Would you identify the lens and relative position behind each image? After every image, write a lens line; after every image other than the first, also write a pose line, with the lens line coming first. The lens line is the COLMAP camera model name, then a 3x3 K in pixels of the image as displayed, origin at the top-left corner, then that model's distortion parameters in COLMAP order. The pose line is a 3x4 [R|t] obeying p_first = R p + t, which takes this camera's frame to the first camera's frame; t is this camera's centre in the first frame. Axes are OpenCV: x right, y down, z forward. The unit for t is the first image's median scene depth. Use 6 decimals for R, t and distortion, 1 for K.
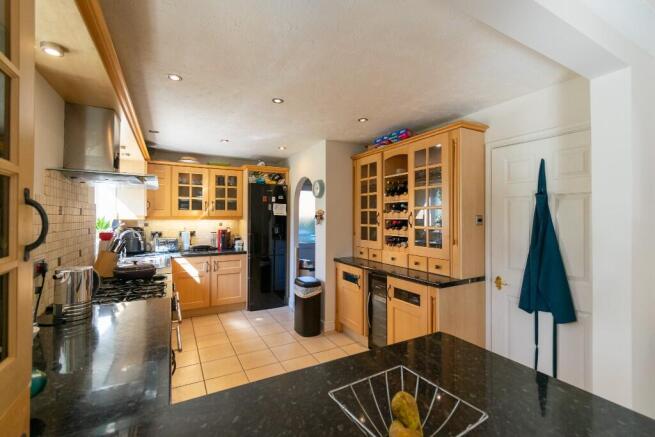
lens RADIAL K [[288.1, 0, 328.0], [0, 288.1, 216.4], [0, 0, 1]] dist [0.004058, -0.000164]
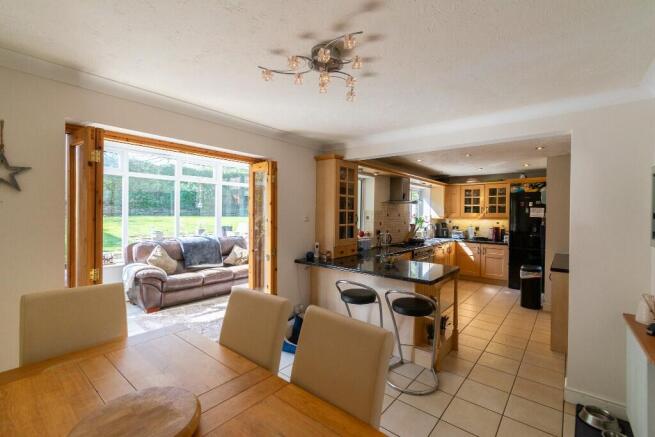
lens RADIAL K [[288.1, 0, 328.7], [0, 288.1, 215.9], [0, 0, 1]] dist [0.004058, -0.000164]
pose [[0.370026, 0.009288, -0.928975, 0.664634], [-0.006362, 0.999952, 0.007463, -0.012461], [0.928999, 0.003149, 0.370068, -0.283151]]
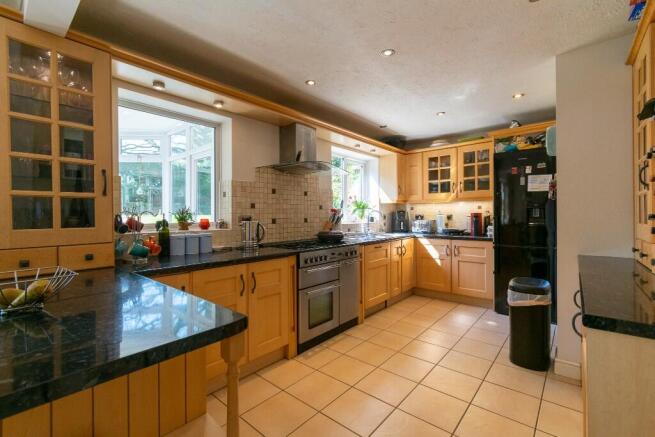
lens RADIAL K [[288.1, 0, 329.3], [0, 288.1, 215.4], [0, 0, 1]] dist [0.004058, -0.000164]
pose [[0.357347, -0.002401, -0.933969, 0.316467], [0.011803, 0.999928, 0.001945, 0.049383], [0.933897, -0.011718, 0.357350, 0.277215]]
